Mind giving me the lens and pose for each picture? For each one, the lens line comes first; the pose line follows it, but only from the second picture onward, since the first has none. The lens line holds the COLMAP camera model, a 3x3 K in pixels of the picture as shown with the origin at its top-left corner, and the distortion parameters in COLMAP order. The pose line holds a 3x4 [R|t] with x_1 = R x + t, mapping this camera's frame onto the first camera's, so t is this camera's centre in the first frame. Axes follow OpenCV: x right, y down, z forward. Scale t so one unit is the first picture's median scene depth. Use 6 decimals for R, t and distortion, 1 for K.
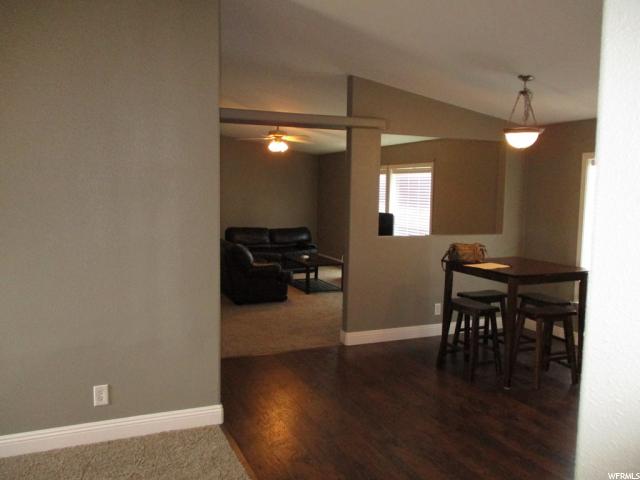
lens RADIAL K [[533.8, 0, 316.1], [0, 533.8, 238.7], [0, 0, 1]] dist [-0.044766, 0.020666]
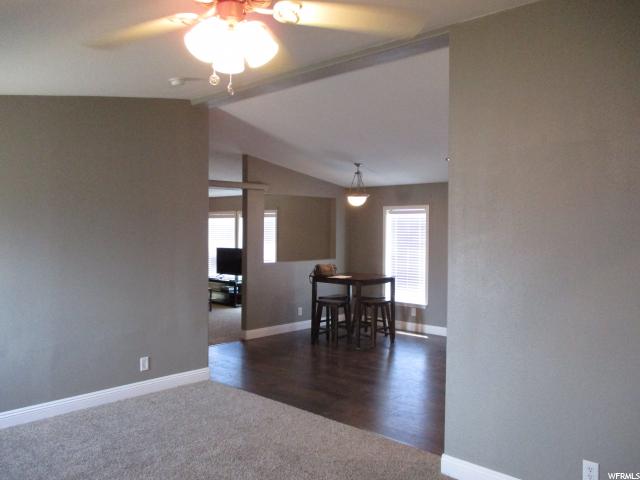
lens RADIAL K [[533.8, 0, 322.8], [0, 533.8, 239.1], [0, 0, 1]] dist [-0.044766, 0.020666]
pose [[0.913193, -0.018038, 0.407127, -0.338129], [0.046946, 0.997026, -0.061125, 0.028625], [-0.404813, 0.074932, 0.911324, -0.412766]]
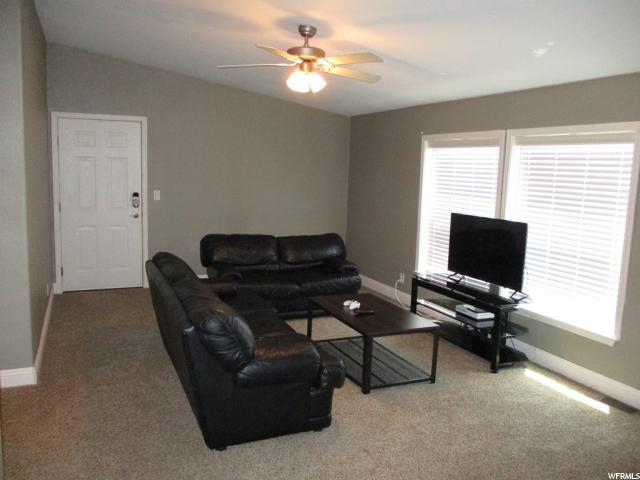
lens RADIAL K [[533.8, 0, 318.2], [0, 533.8, 239.1], [0, 0, 1]] dist [-0.044766, 0.020666]
pose [[0.999582, 0.017712, 0.022859, -0.108410], [-0.018508, 0.999213, 0.035071, -0.074773], [-0.022220, -0.035479, 0.999123, 0.811269]]
